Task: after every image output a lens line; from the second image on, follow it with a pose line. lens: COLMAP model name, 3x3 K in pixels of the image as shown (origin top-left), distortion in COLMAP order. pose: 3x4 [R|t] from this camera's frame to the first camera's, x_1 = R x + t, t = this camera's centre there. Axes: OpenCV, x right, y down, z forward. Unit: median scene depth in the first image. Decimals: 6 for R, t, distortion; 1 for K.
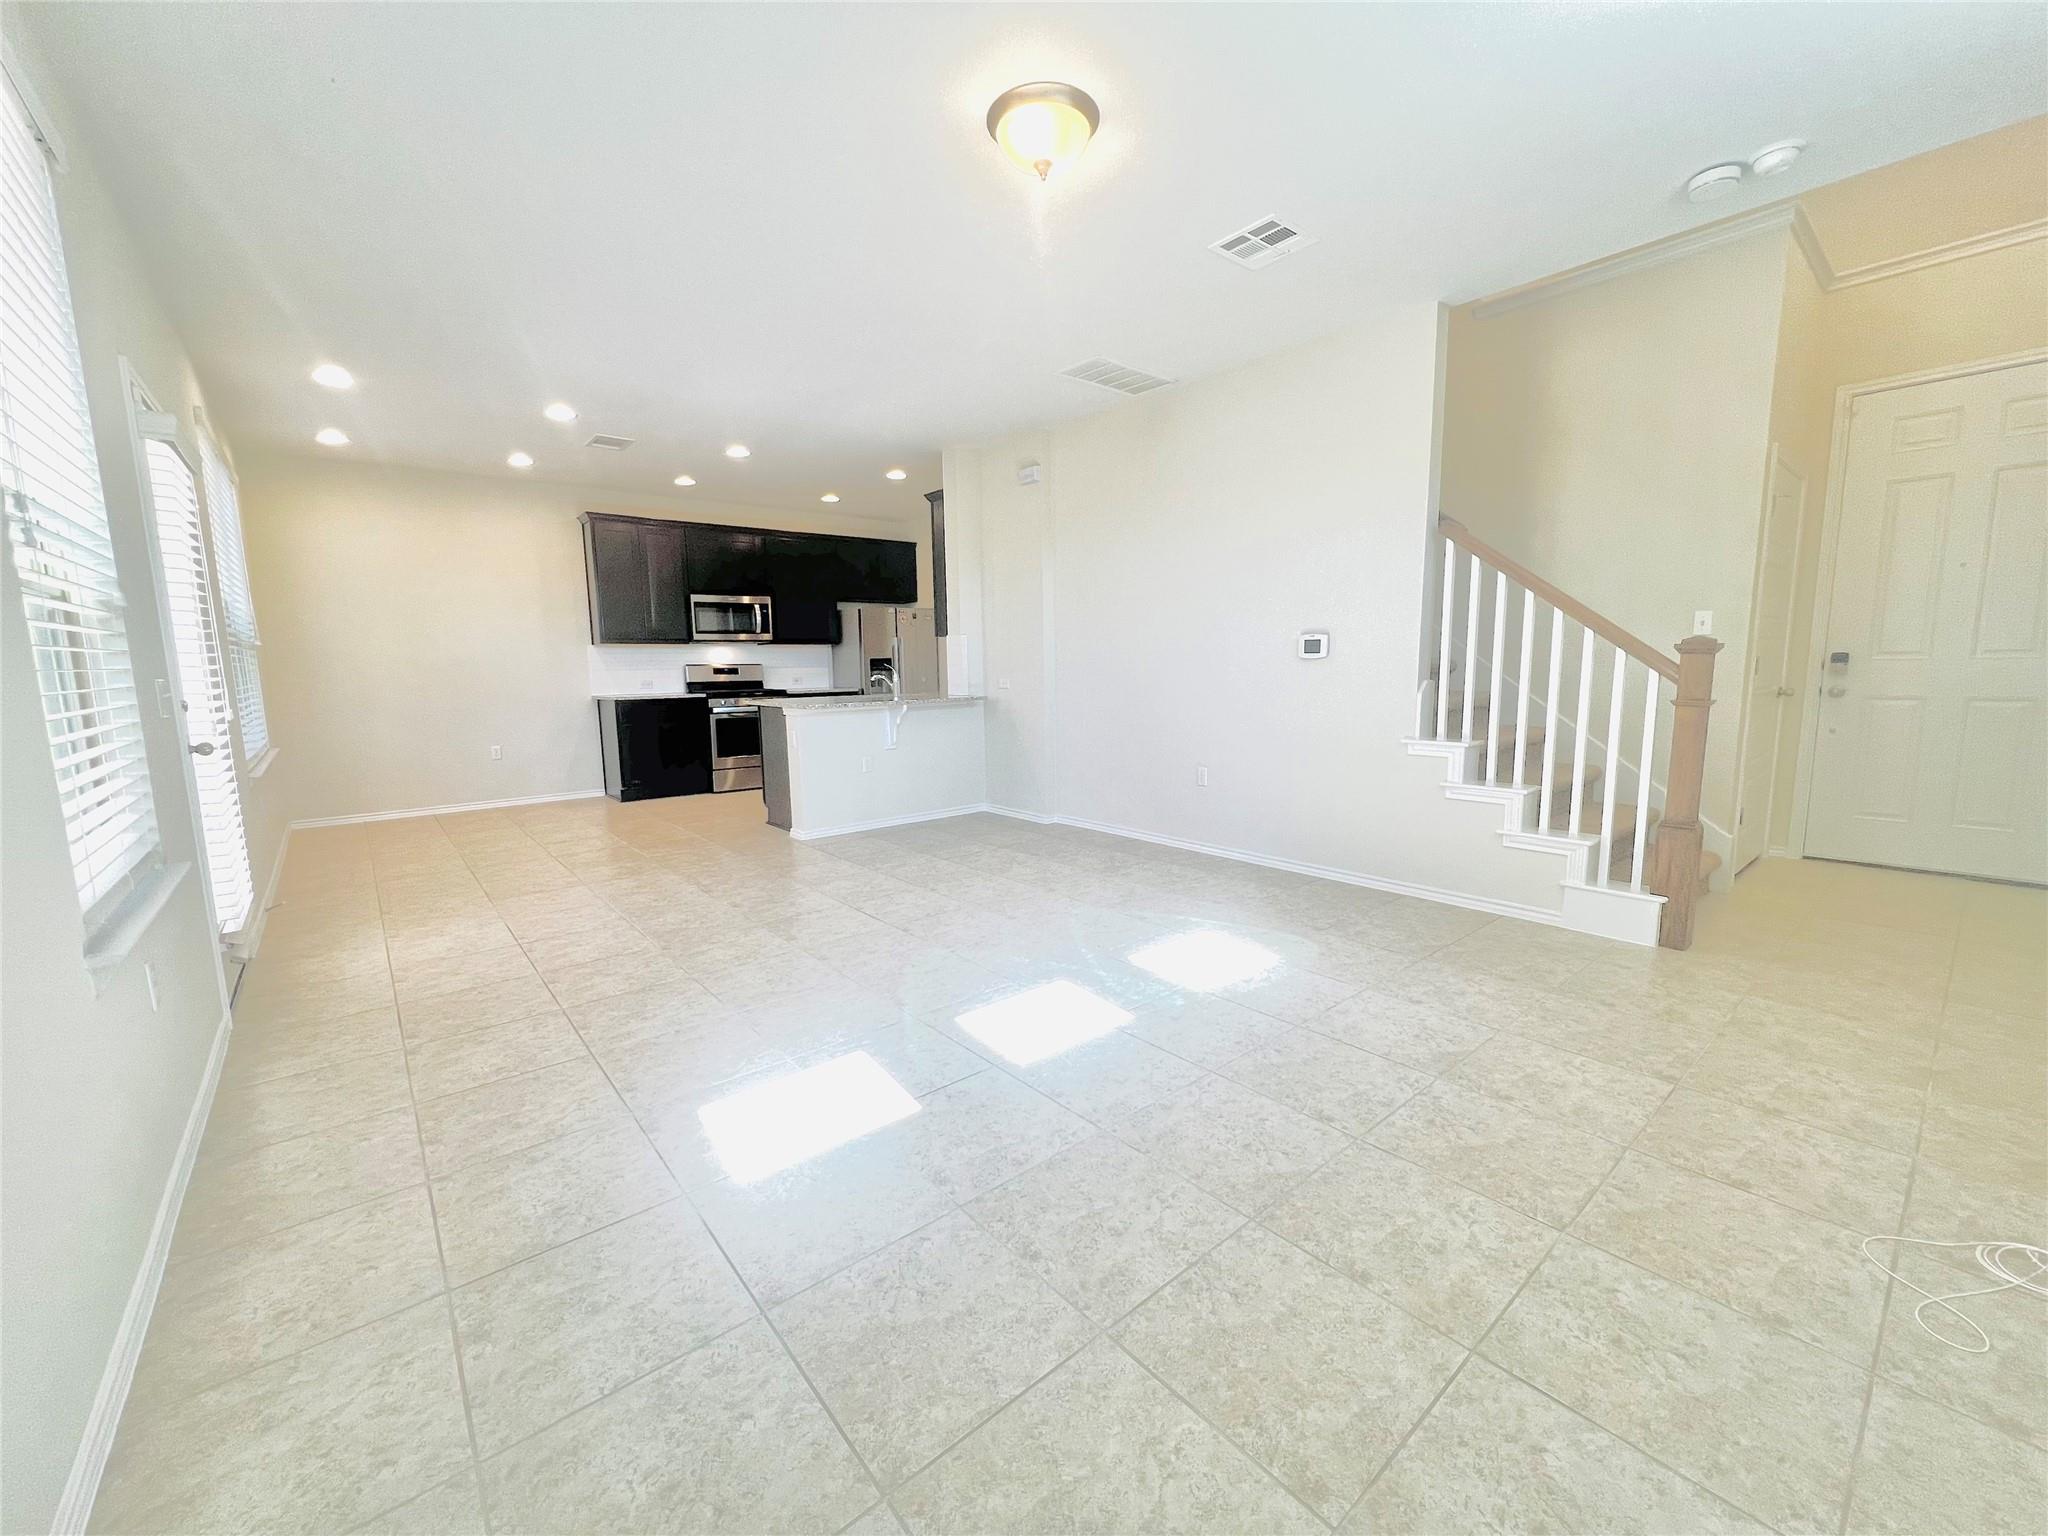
lens RADIAL K [[824.9, 0, 1036.5], [0, 824.9, 756.5], [0, 0, 1]] dist [-0.001847, -0.000502]
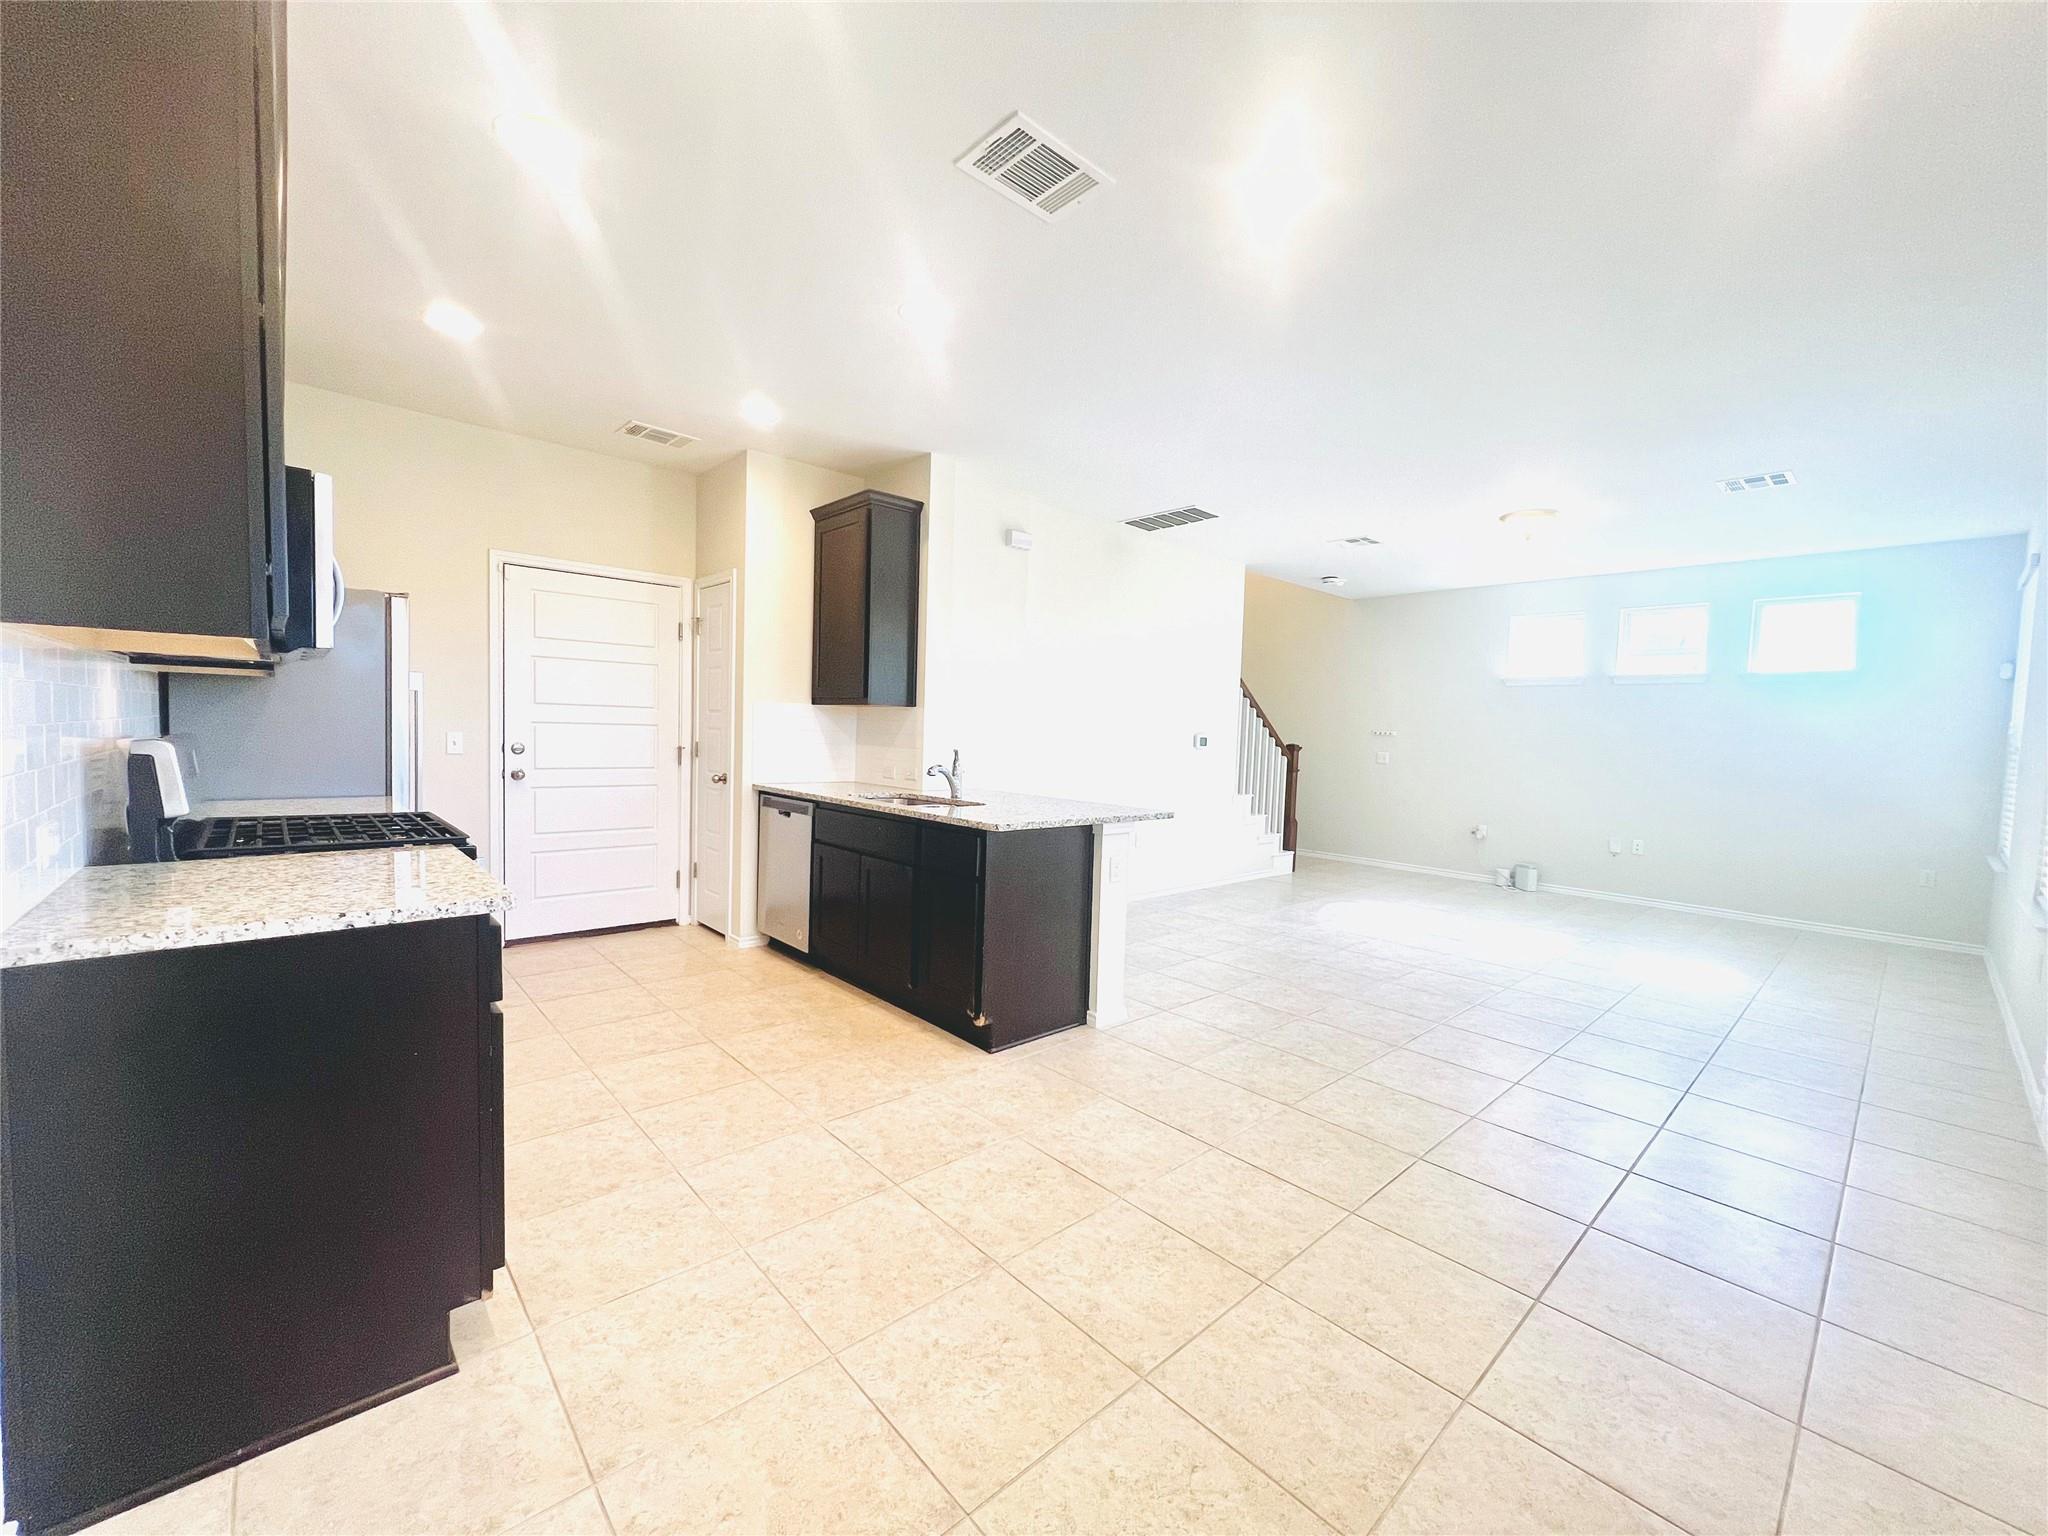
lens RADIAL K [[824.9, 0, 1038.0], [0, 824.9, 781.4], [0, 0, 1]] dist [-0.001847, -0.000502]
pose [[-0.026238, -0.036381, 0.998993, -0.673169], [0.108539, 0.993326, 0.039025, -0.086668], [-0.993746, 0.109454, -0.022114, 0.757947]]
